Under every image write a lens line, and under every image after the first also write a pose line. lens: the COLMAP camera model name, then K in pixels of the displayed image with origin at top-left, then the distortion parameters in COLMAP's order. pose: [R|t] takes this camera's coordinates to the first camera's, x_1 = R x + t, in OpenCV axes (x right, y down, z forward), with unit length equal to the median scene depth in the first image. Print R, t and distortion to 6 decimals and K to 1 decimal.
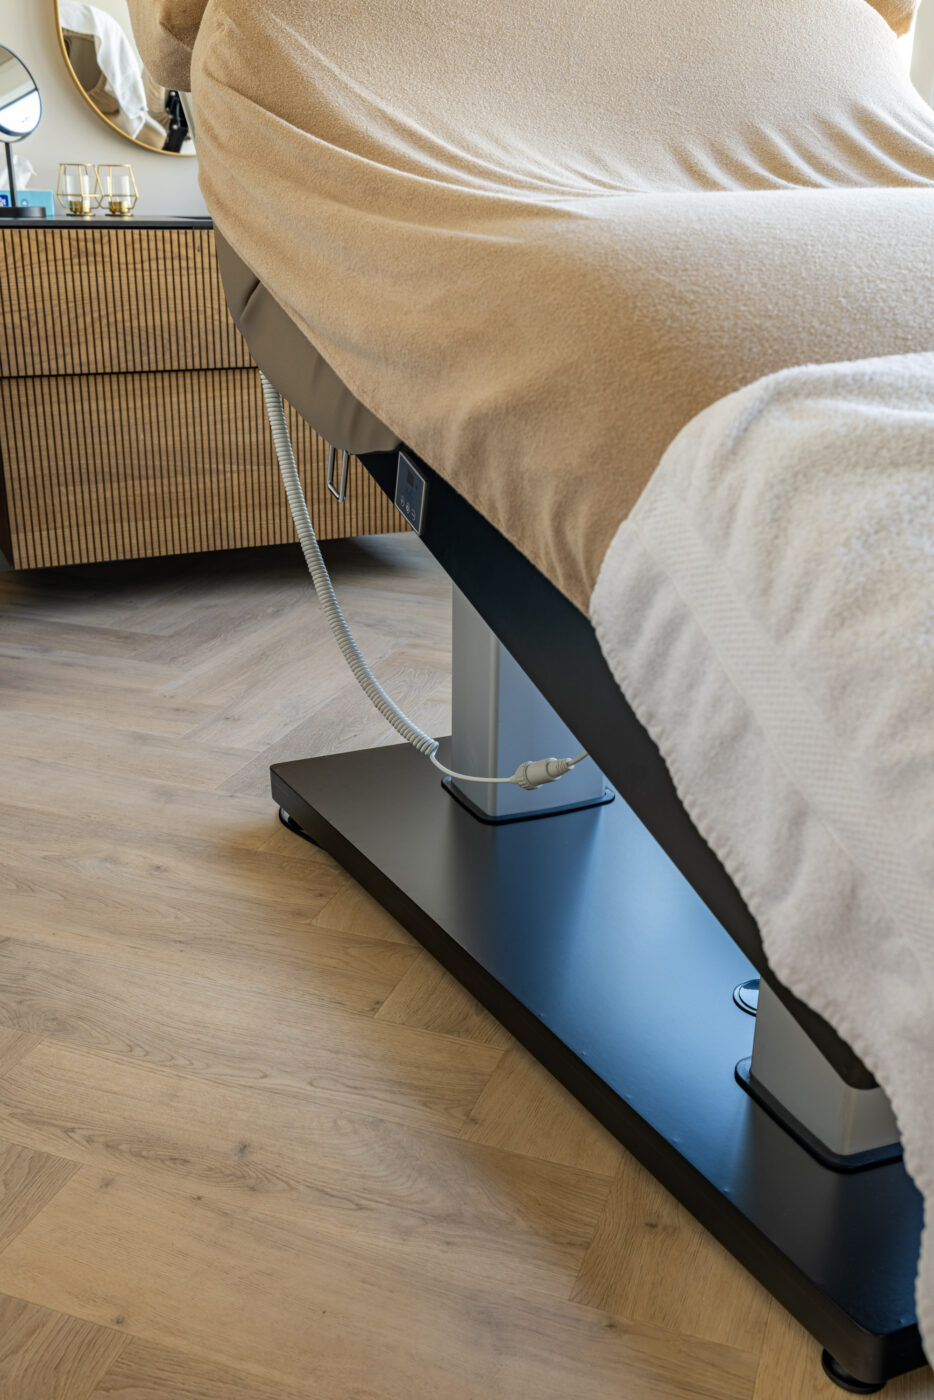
lens RADIAL K [[1317.7, 0, 438.5], [0, 1317.7, 698.8], [0, 0, 1]] dist [0.000127, 0.004581]
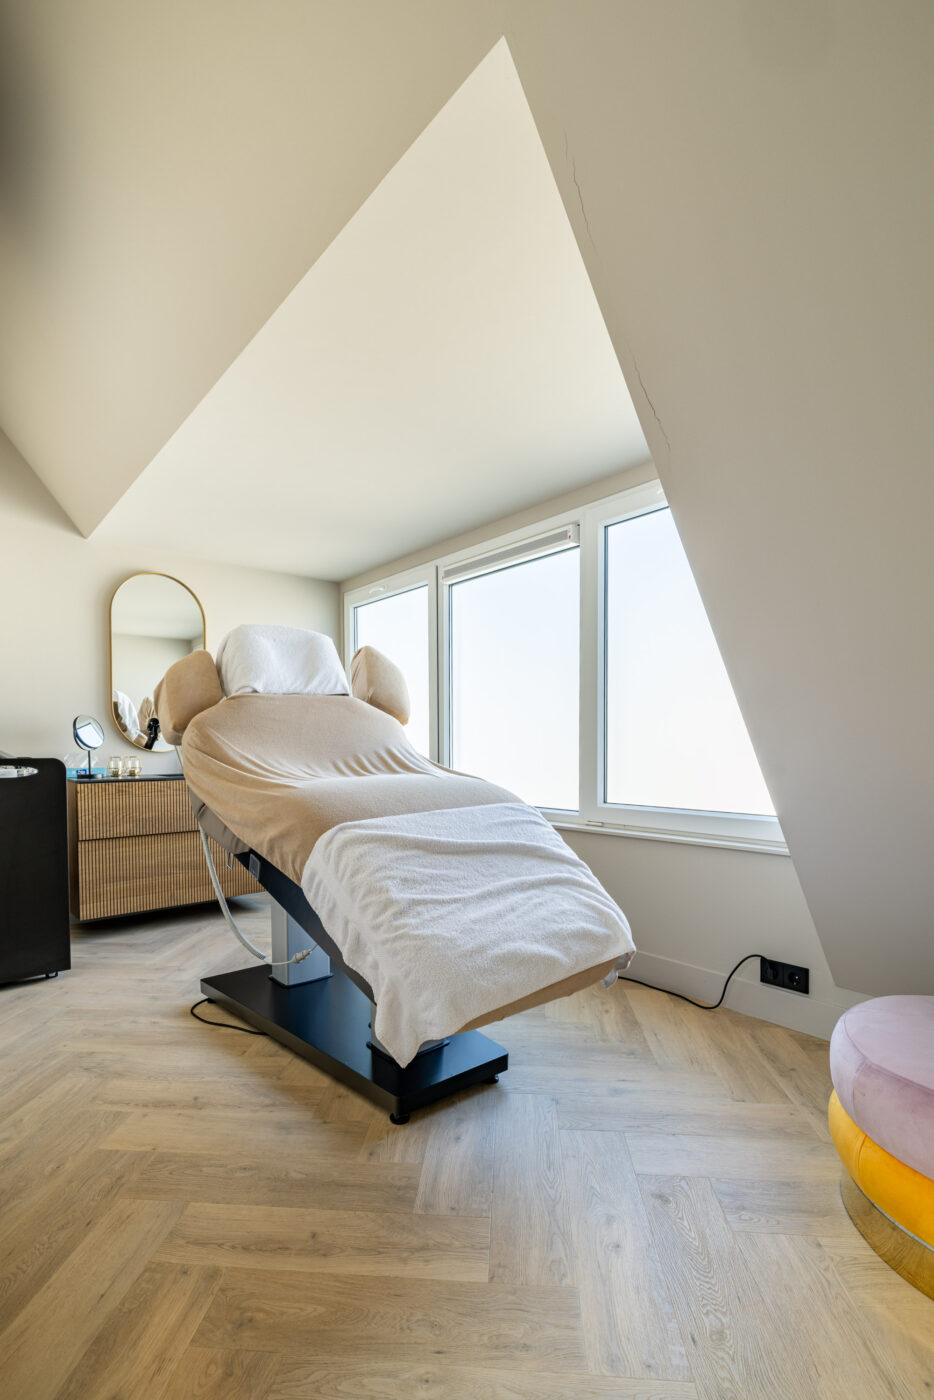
lens RADIAL K [[603.8, 0, 440.0], [0, 603.8, 763.7], [0, 0, 1]] dist [-0.002191, -0.000219]
pose [[0.961718, -0.021303, 0.273213, 0.018530], [0.112725, 0.939475, -0.323542, 0.146488], [-0.249784, 0.341954, 0.905911, -0.567425]]
